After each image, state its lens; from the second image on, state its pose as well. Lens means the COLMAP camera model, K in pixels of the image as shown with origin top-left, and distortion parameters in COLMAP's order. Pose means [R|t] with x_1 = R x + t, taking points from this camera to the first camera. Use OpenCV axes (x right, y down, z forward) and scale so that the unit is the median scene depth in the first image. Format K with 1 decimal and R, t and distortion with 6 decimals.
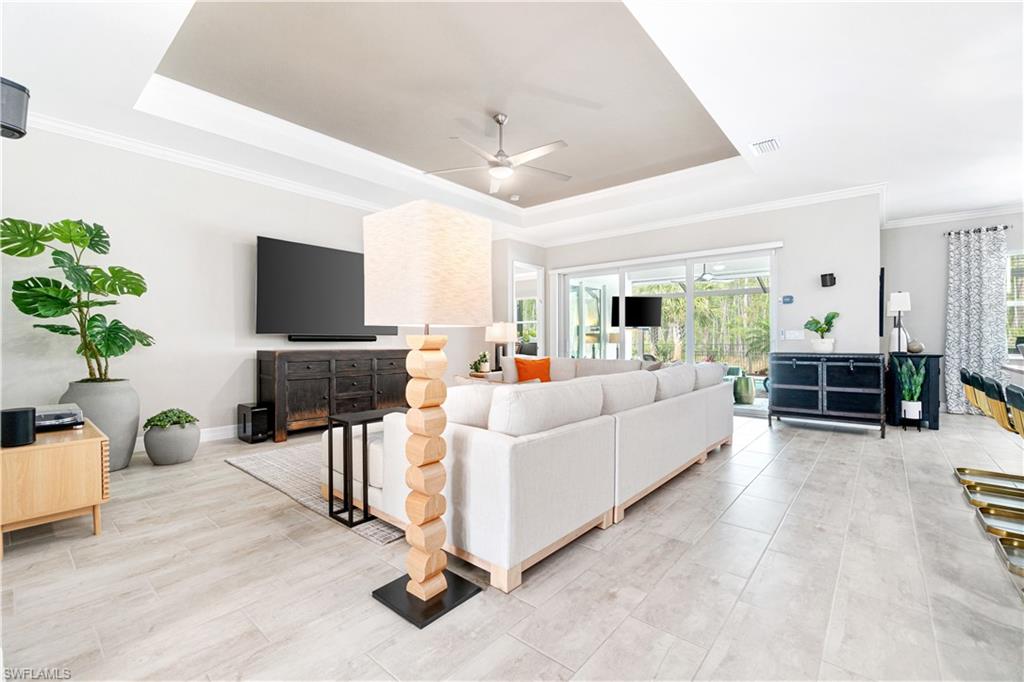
lens RADIAL K [[440.9, 0, 496.1], [0, 440.9, 341.6], [0, 0, 1]] dist [-0.005207, 0.001007]
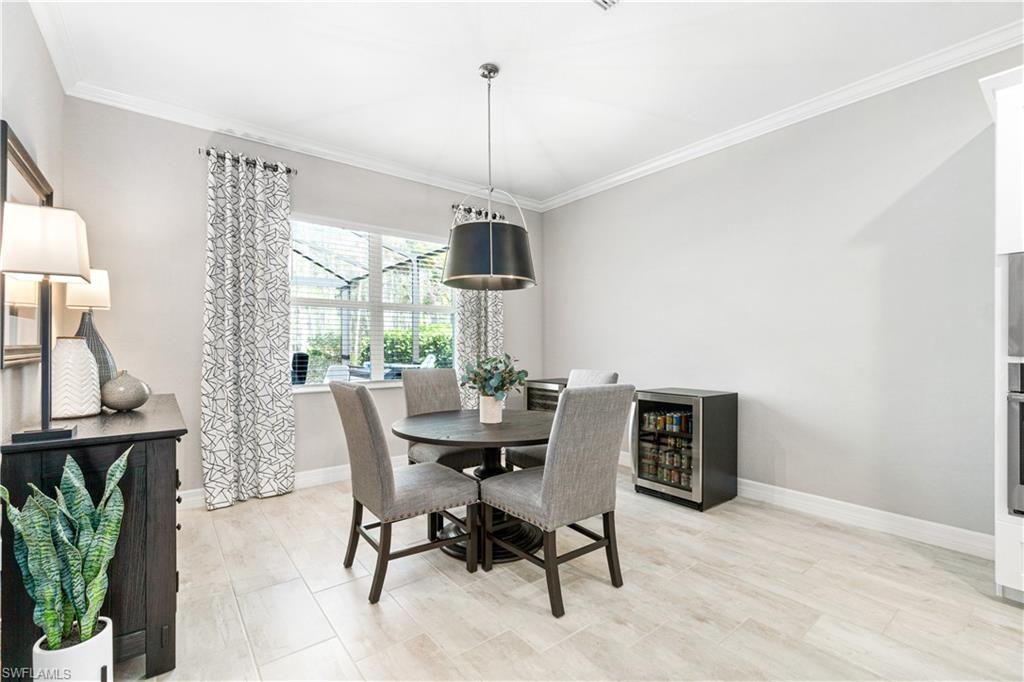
lens RADIAL K [[440.9, 0, 513.9], [0, 440.9, 343.1], [0, 0, 1]] dist [-0.005207, 0.001007]
pose [[0.166372, 0.002282, 0.986060, 0.744744], [0.004986, 0.999983, -0.003156, -0.028531], [-0.986050, 0.005442, 0.166358, 0.714197]]
